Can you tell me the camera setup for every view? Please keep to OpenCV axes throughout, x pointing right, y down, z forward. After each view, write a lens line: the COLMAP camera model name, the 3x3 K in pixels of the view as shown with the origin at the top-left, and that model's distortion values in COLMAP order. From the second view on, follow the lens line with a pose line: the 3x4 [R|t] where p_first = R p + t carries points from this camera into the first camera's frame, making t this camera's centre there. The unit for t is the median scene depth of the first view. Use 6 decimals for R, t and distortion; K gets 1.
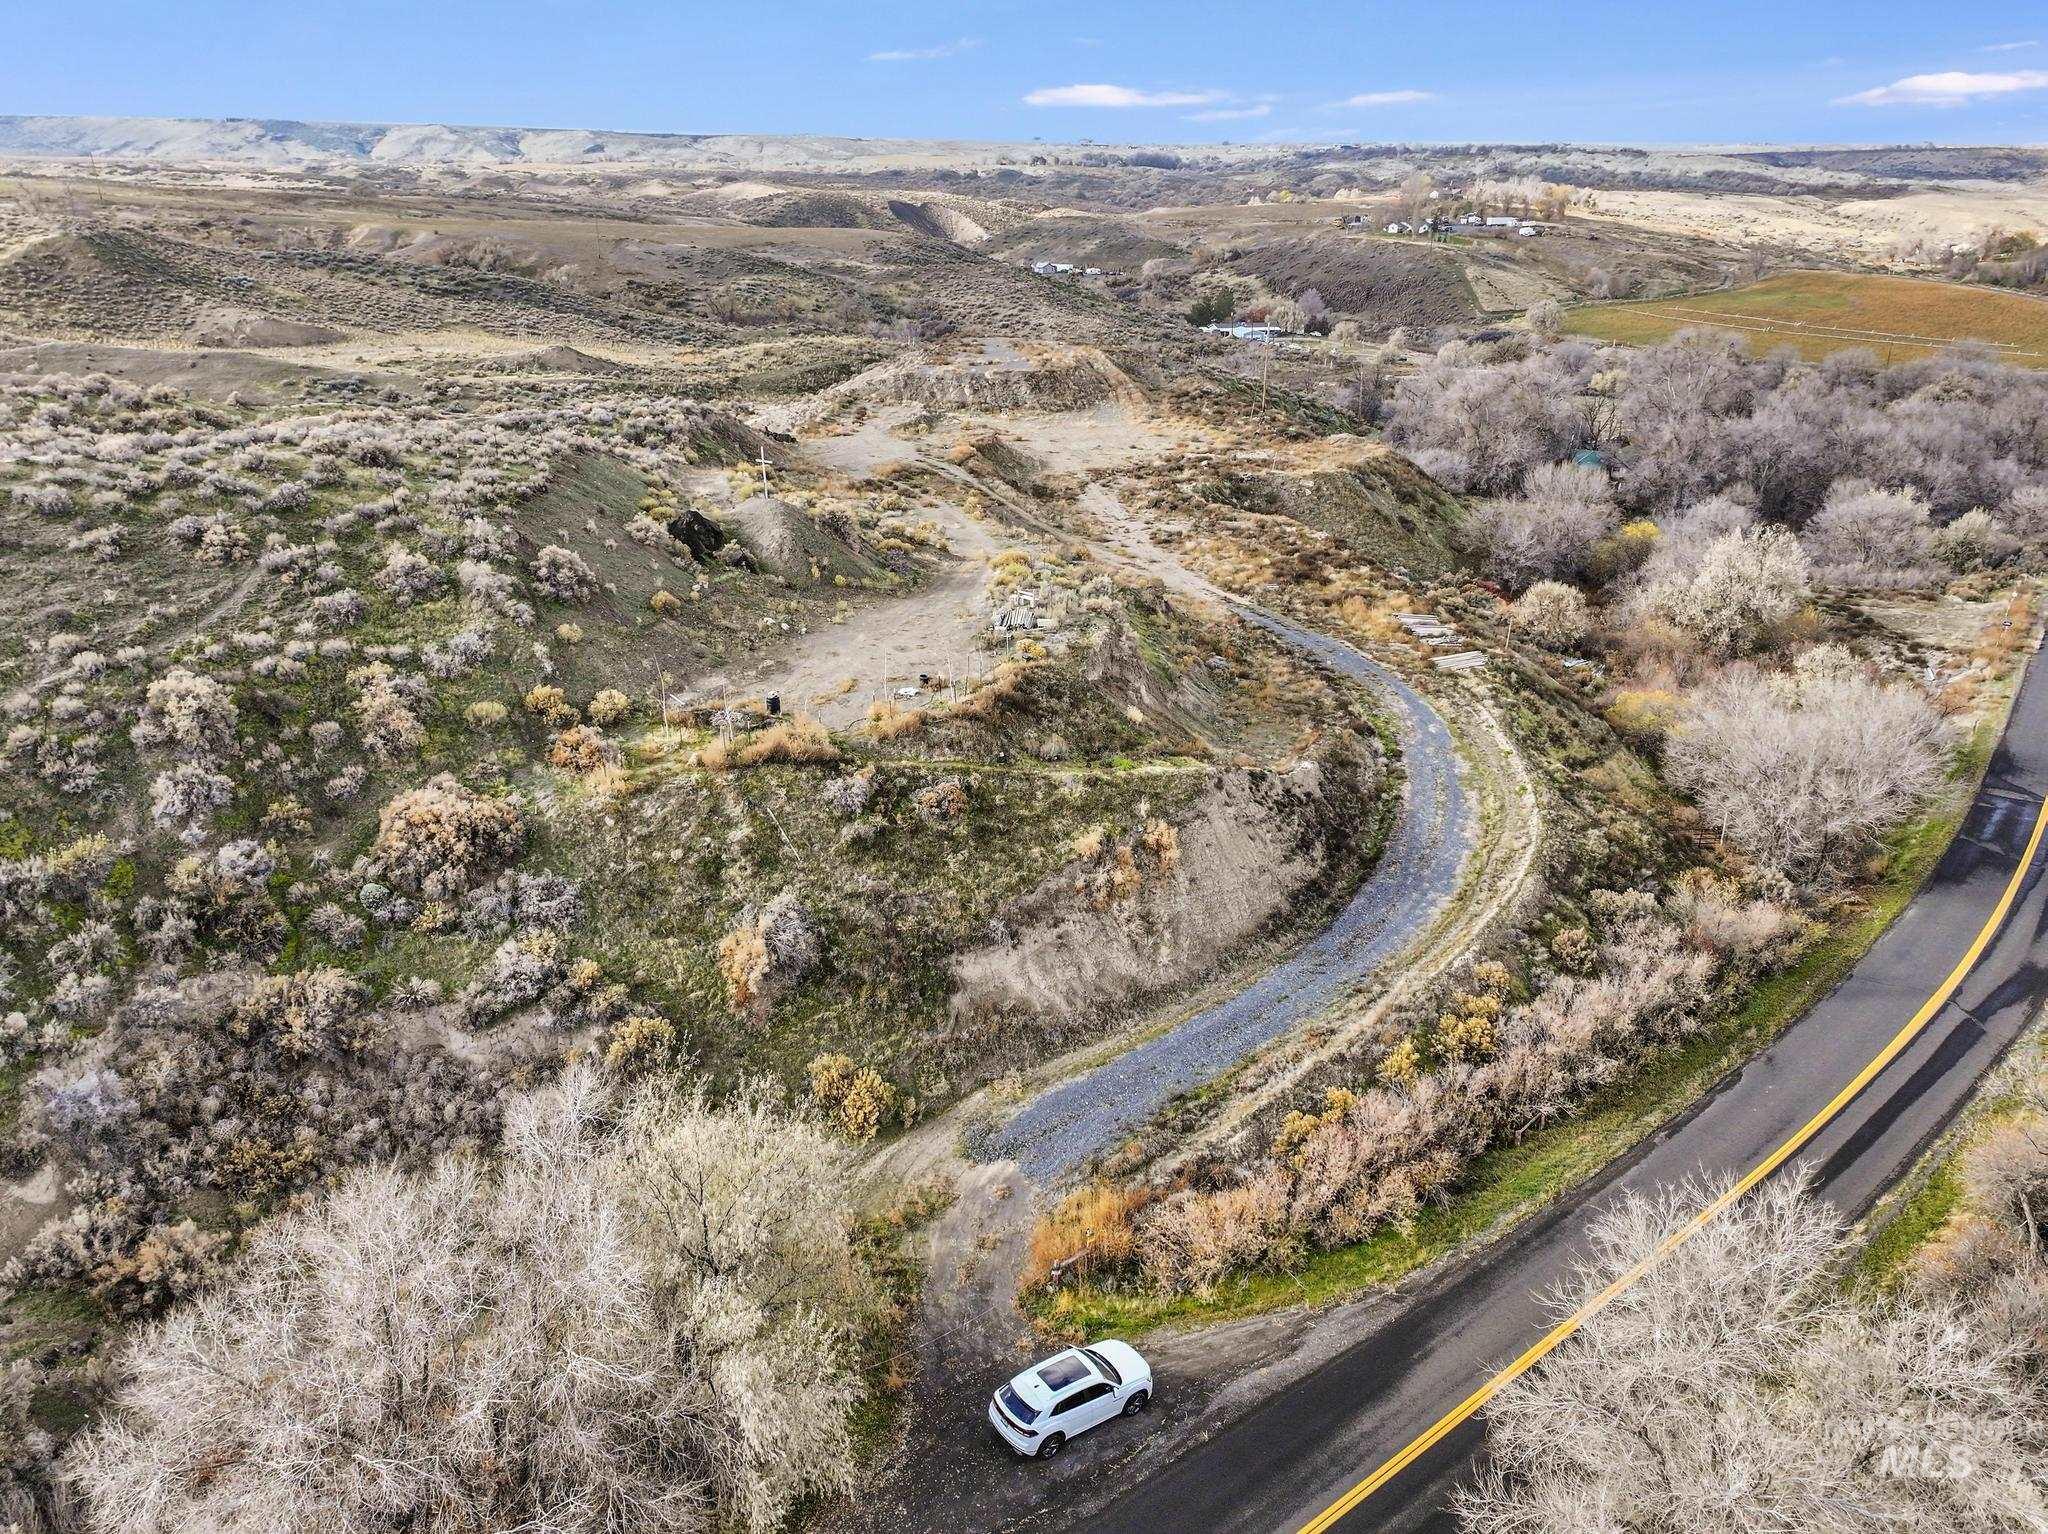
lens RADIAL K [[1461.1, 0, 1024.0], [0, 1461.1, 767.0], [0, 0, 1]] dist [-0.006896, 0.024273]
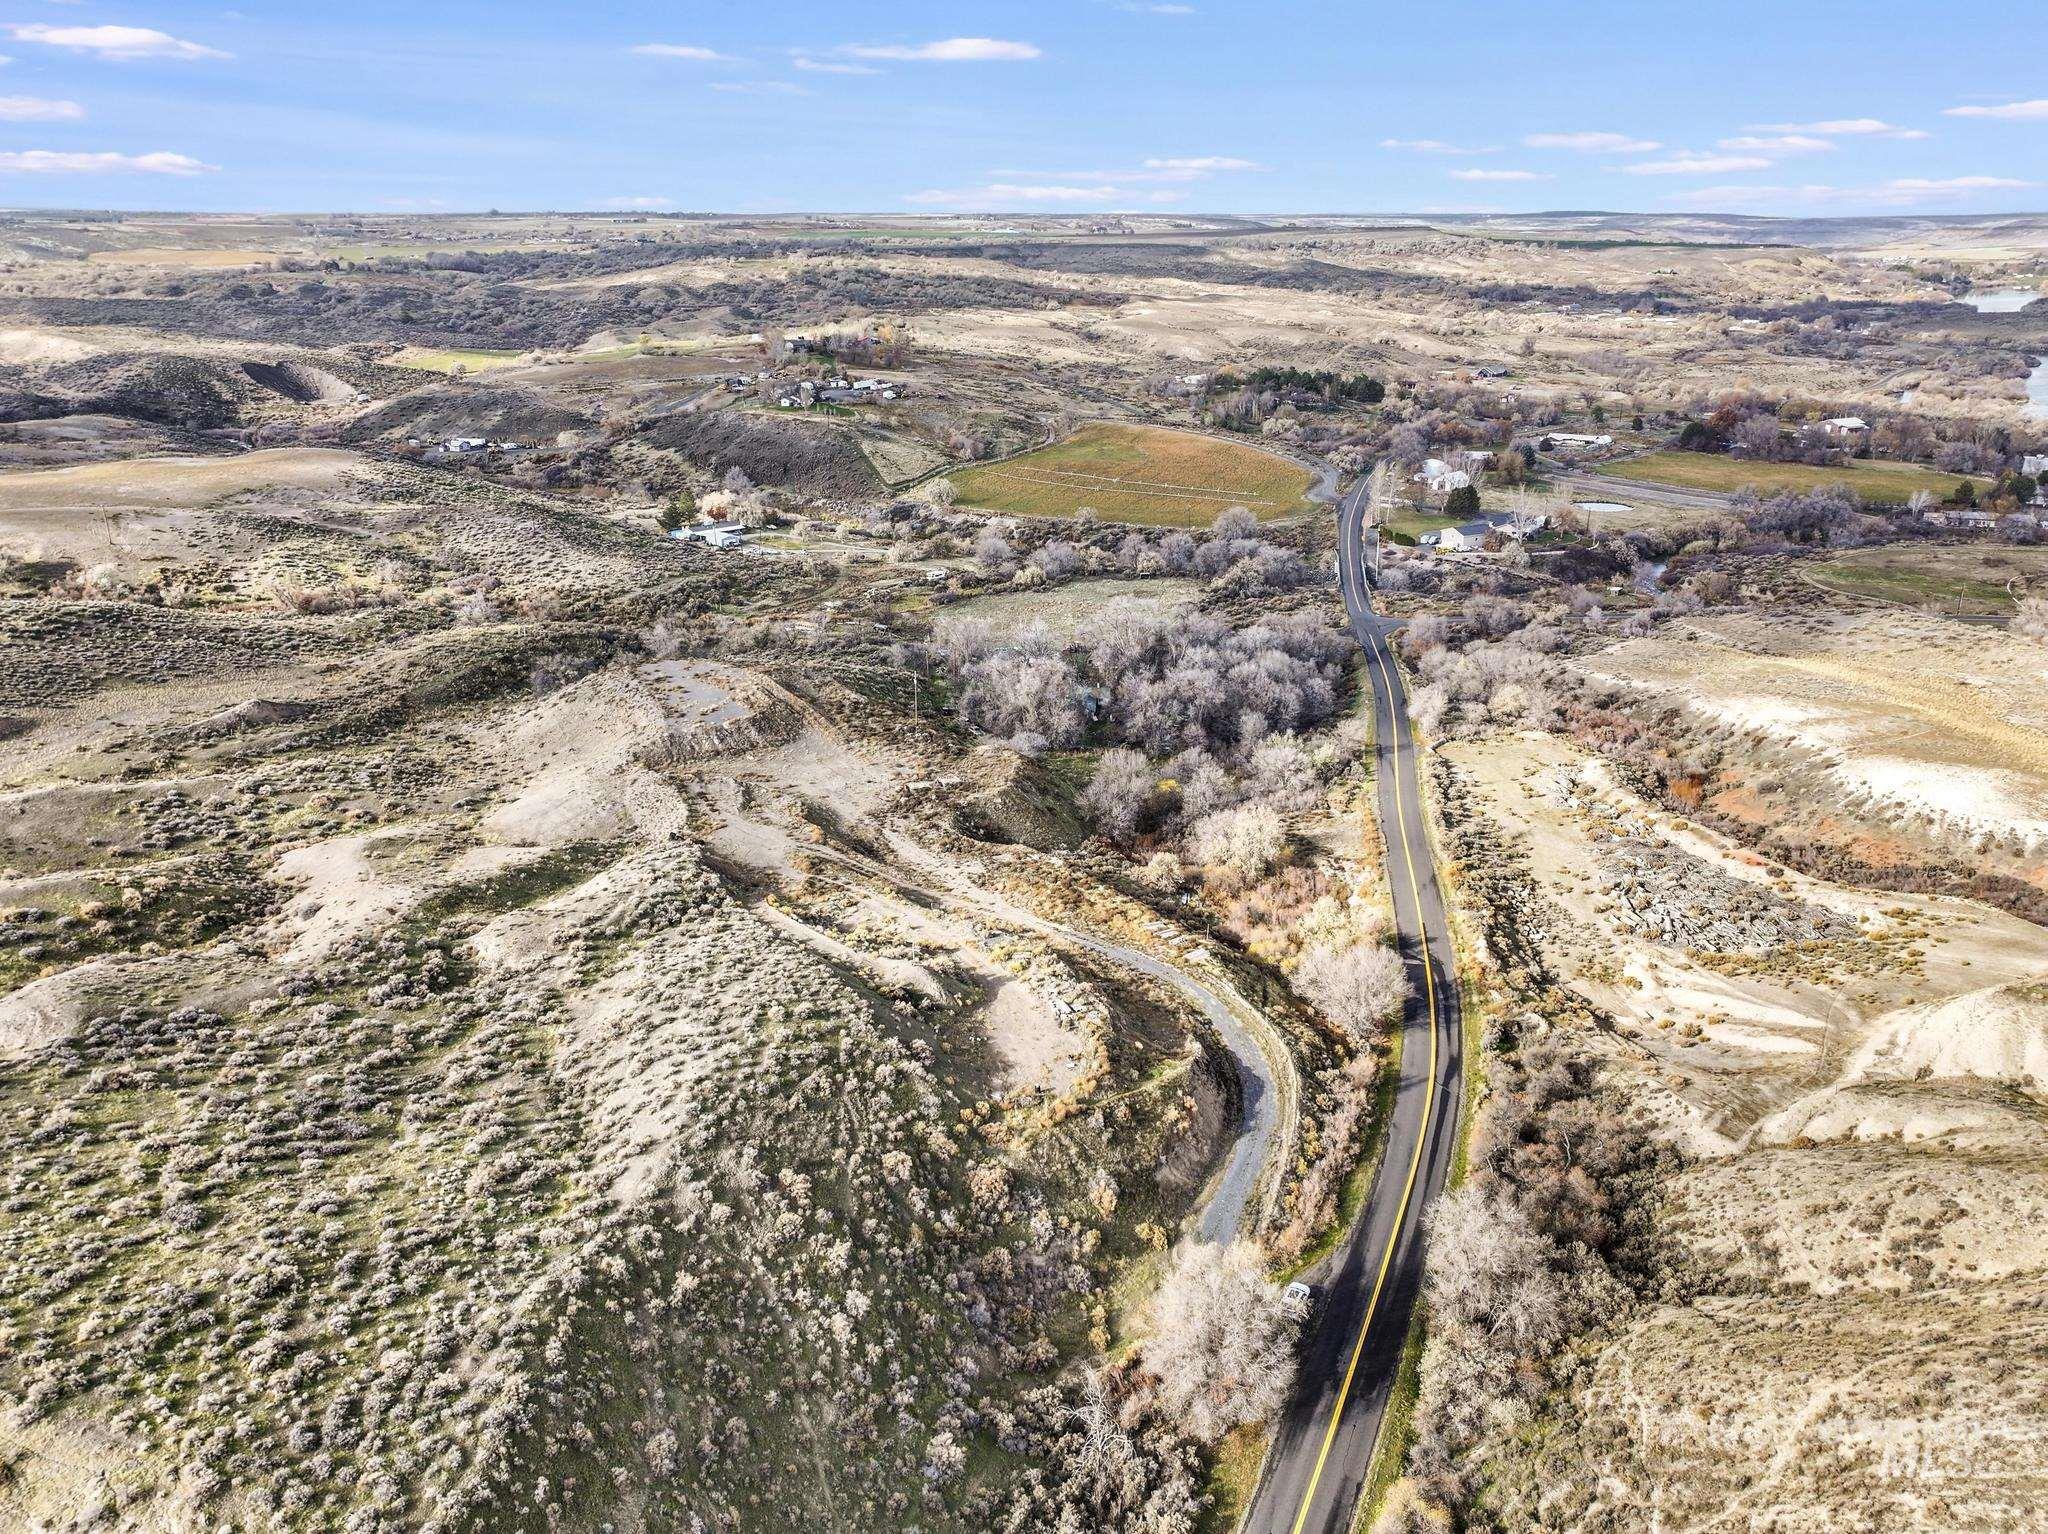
lens RADIAL K [[1449.6, 0, 1026.1], [0, 1449.6, 766.5], [0, 0, 1]] dist [0.001866, 0.009223]
pose [[0.893482, -0.165757, 0.417390, -1.111006], [0.177660, 0.984036, 0.010483, -0.602526], [-0.412465, 0.064787, 0.908667, -1.211800]]
